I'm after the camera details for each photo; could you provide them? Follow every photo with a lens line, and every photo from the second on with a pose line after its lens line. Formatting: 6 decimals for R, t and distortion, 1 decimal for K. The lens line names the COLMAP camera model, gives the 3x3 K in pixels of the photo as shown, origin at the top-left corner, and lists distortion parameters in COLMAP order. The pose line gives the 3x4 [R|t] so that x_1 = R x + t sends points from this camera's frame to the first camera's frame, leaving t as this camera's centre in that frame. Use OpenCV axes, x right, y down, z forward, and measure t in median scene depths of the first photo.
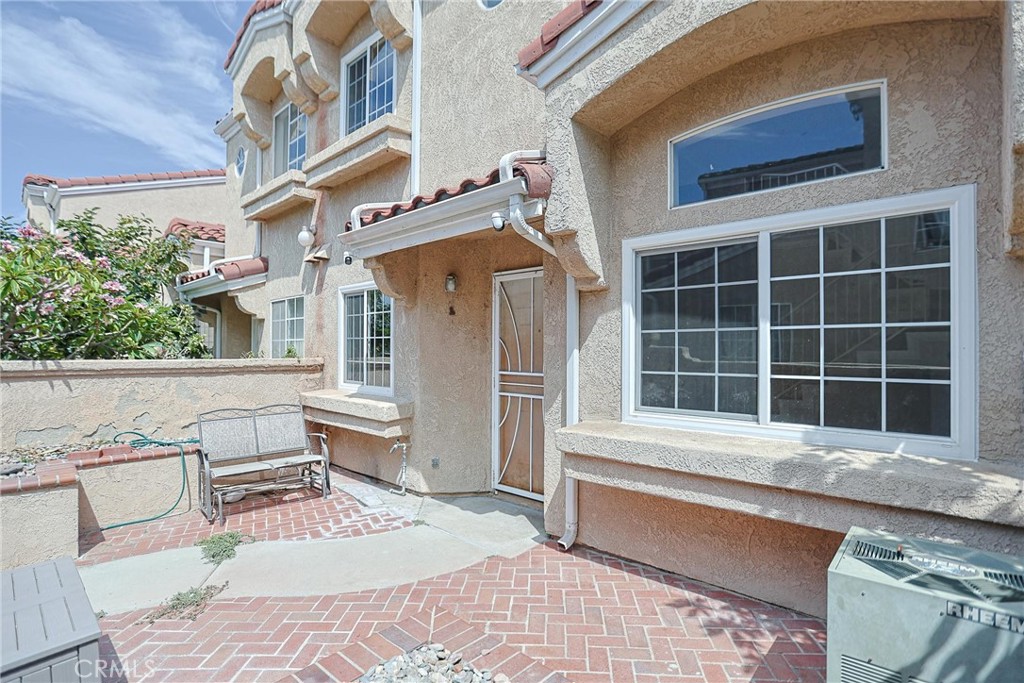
lens RADIAL K [[497.3, 0, 518.3], [0, 497.3, 349.7], [0, 0, 1]] dist [-0.047530, 0.016033]
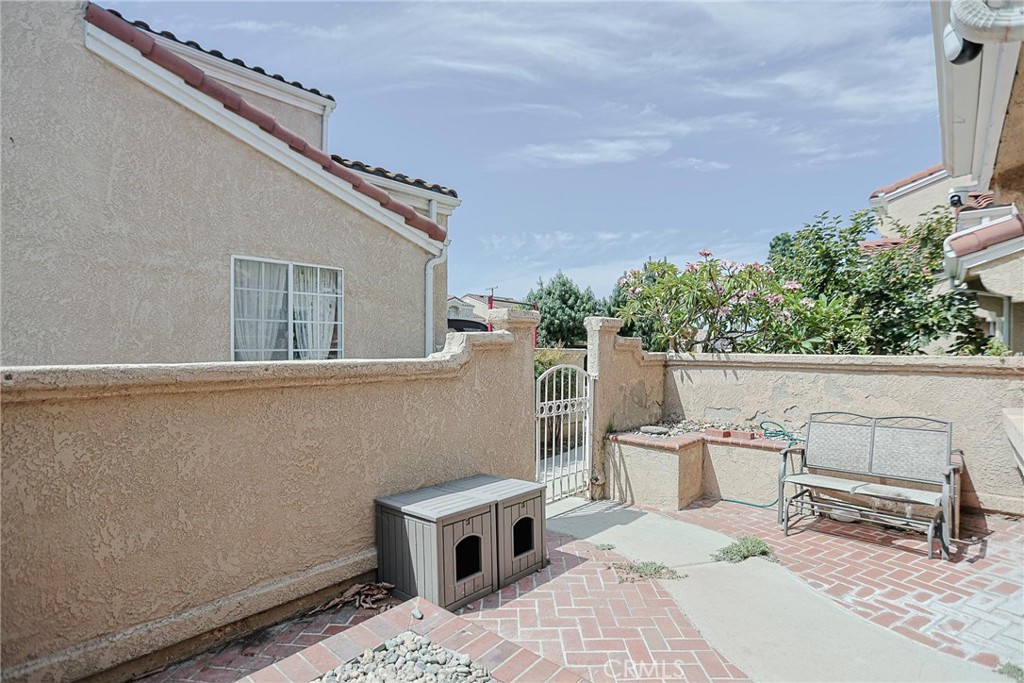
lens RADIAL K [[497.3, 0, 512.7], [0, 497.3, 347.6], [0, 0, 1]] dist [-0.047530, 0.016033]
pose [[0.016497, 0.003182, -0.999859, 0.294138], [0.000031, 0.999995, 0.003183, 0.004392], [0.999864, -0.000083, 0.016497, 0.459996]]
